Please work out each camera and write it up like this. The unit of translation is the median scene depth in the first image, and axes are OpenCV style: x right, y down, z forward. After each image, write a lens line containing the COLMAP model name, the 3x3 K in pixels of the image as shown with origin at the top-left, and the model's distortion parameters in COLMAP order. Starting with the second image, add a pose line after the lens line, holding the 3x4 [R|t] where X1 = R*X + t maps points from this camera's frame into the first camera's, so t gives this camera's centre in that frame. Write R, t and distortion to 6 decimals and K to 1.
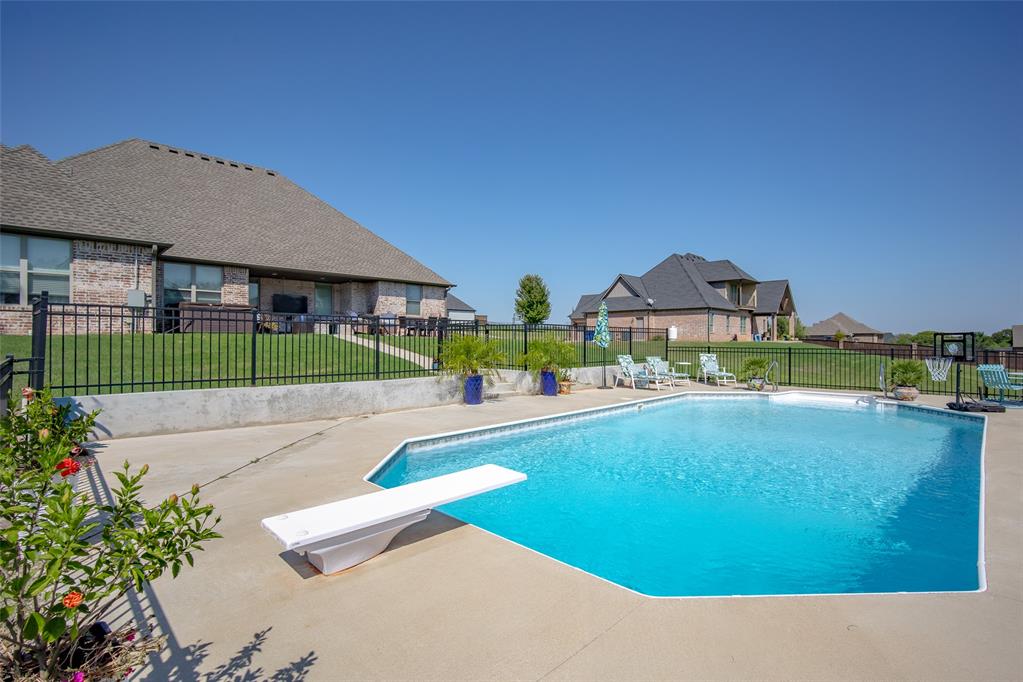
lens RADIAL K [[478.6, 0, 514.5], [0, 478.6, 337.0], [0, 0, 1]] dist [-0.004593, -0.000171]
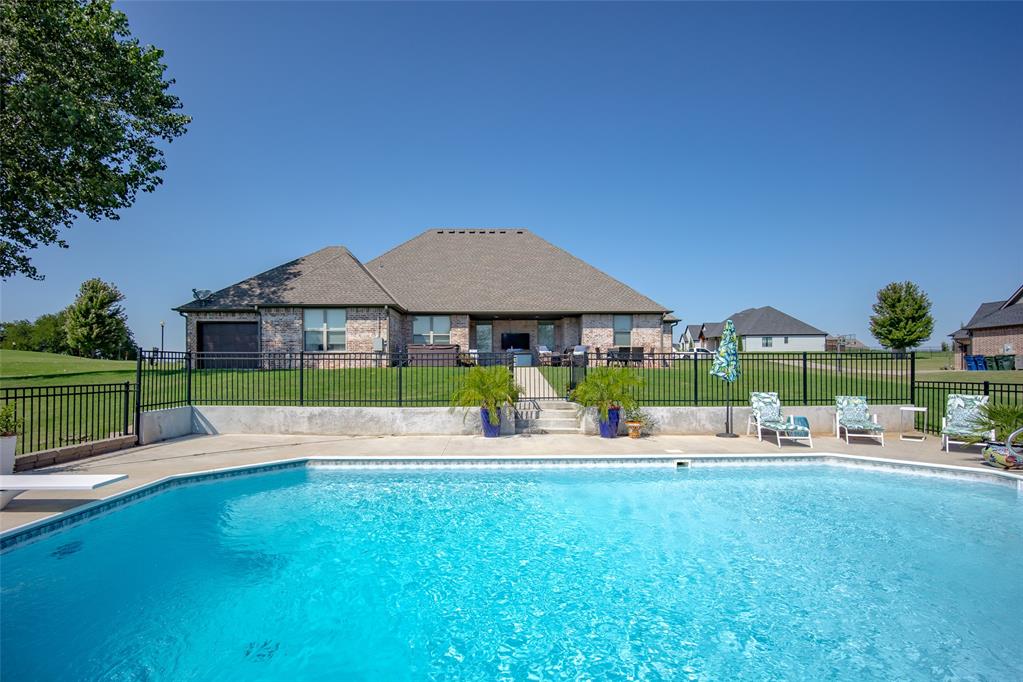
lens RADIAL K [[457.3, 0, 493.0], [0, 457.3, 366.7], [0, 0, 1]] dist [-0.002341, 0.000052]
pose [[0.715708, -0.009601, -0.698333, 0.390579], [0.008423, 0.999951, -0.005115, 0.000122], [0.698349, -0.002221, 0.715754, 0.220641]]
